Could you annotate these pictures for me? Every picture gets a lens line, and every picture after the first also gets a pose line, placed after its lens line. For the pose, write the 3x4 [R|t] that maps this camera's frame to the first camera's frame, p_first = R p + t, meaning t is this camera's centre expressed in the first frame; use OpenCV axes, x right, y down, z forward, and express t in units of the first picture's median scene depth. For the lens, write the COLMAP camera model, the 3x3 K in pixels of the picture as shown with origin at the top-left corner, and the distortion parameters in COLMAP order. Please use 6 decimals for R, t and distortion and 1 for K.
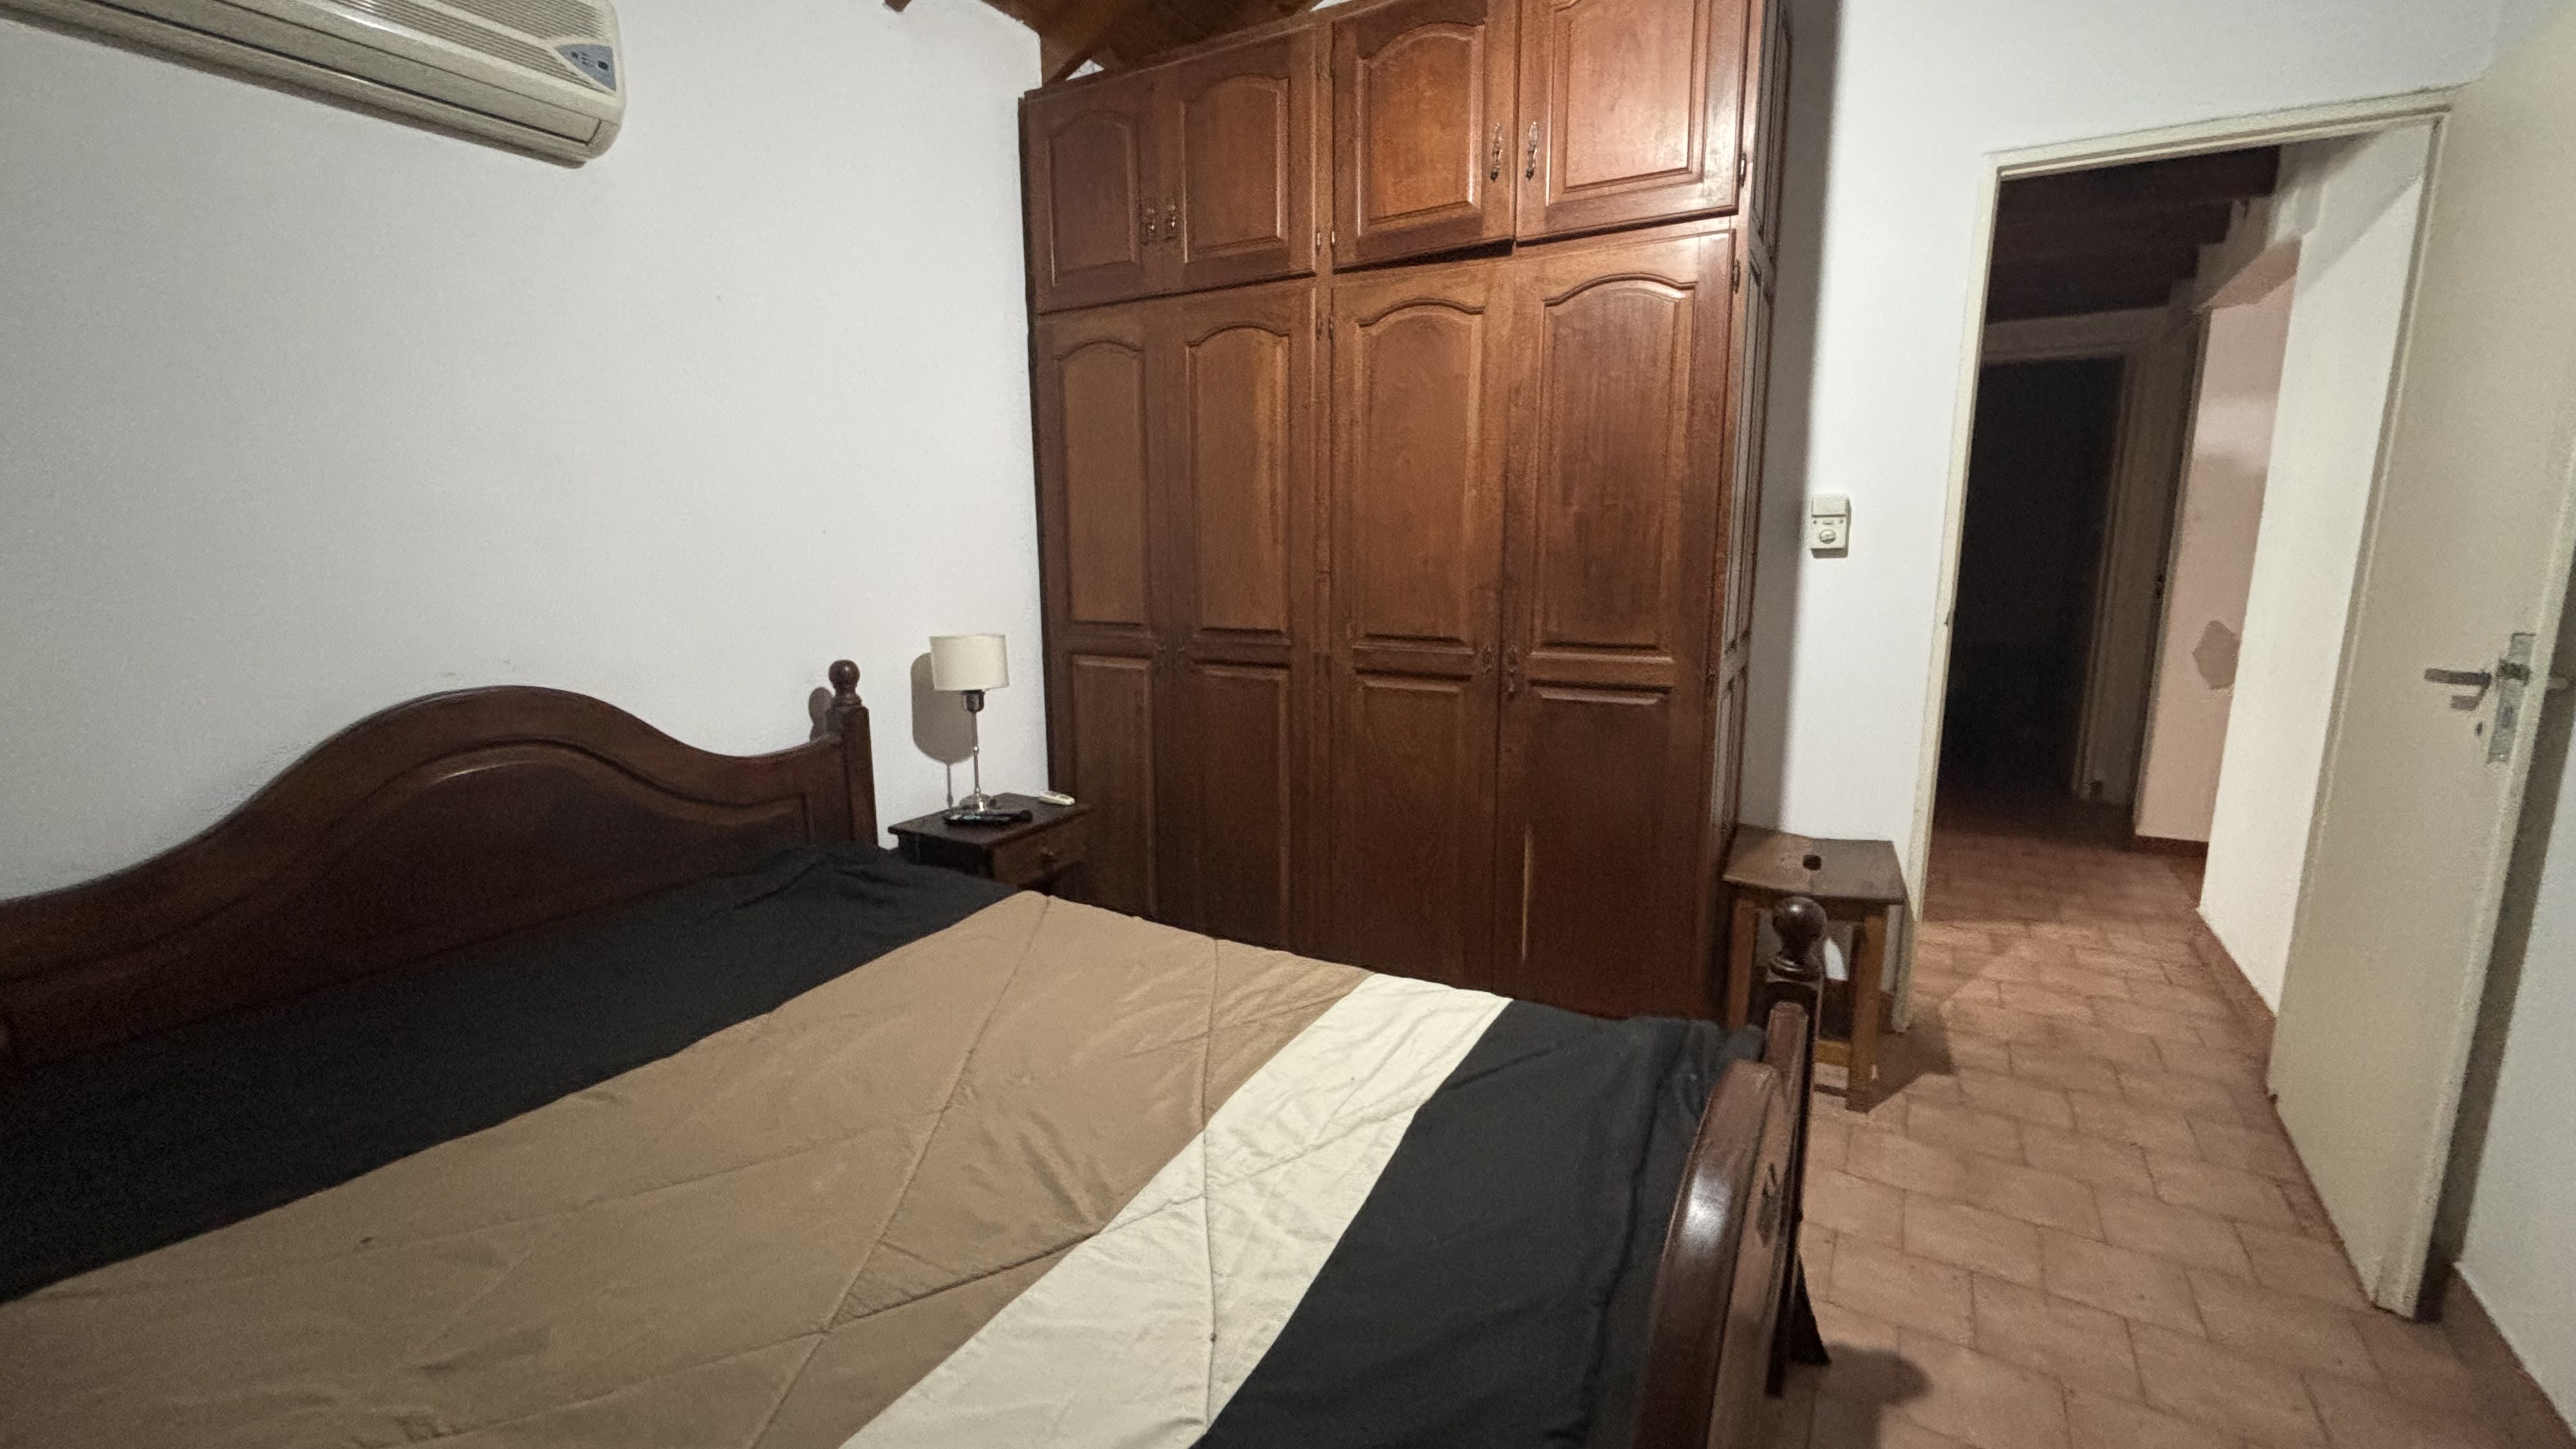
lens RADIAL K [[1036.8, 0, 1295.0], [0, 1036.8, 735.8], [0, 0, 1]] dist [-0.001282, -0.000833]
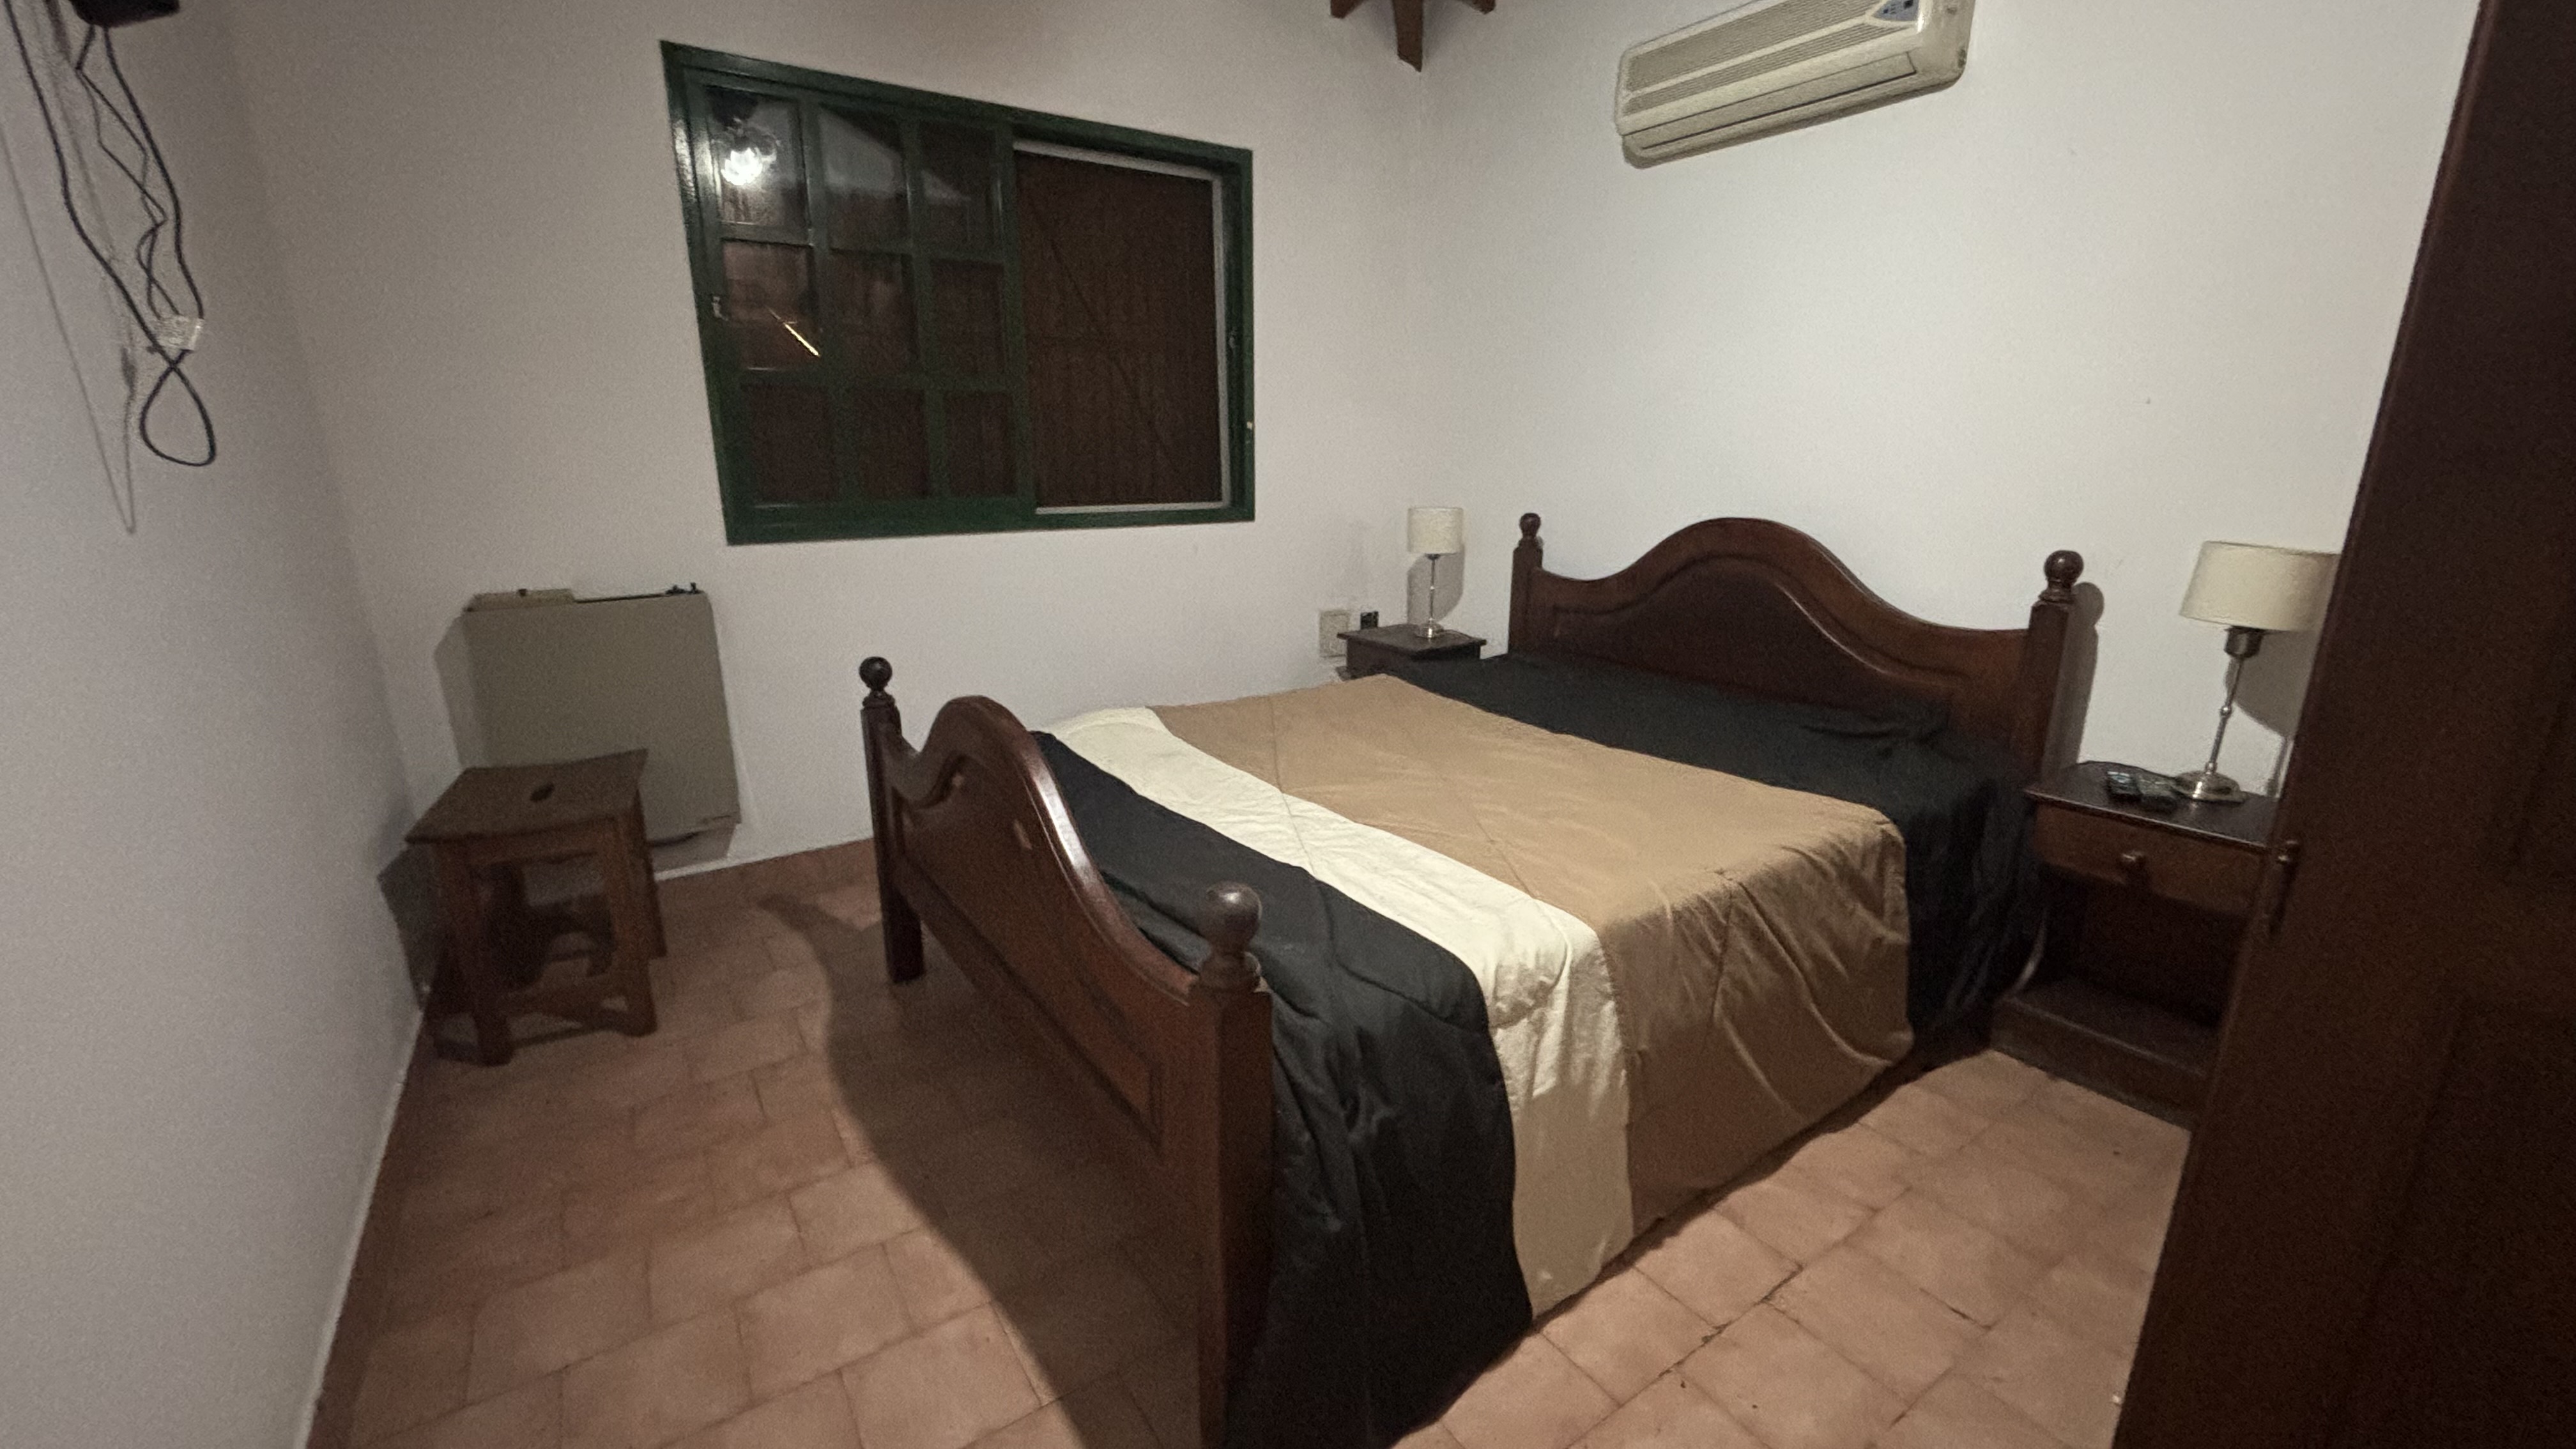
lens RADIAL K [[1036.8, 0, 1291.5], [0, 1036.8, 719.3], [0, 0, 1]] dist [-0.001282, -0.000833]
pose [[-0.428649, 0.247139, -0.869013, 0.935806], [-0.154091, 0.927769, 0.339855, -0.191806], [0.890234, 0.279585, -0.359605, 1.096136]]
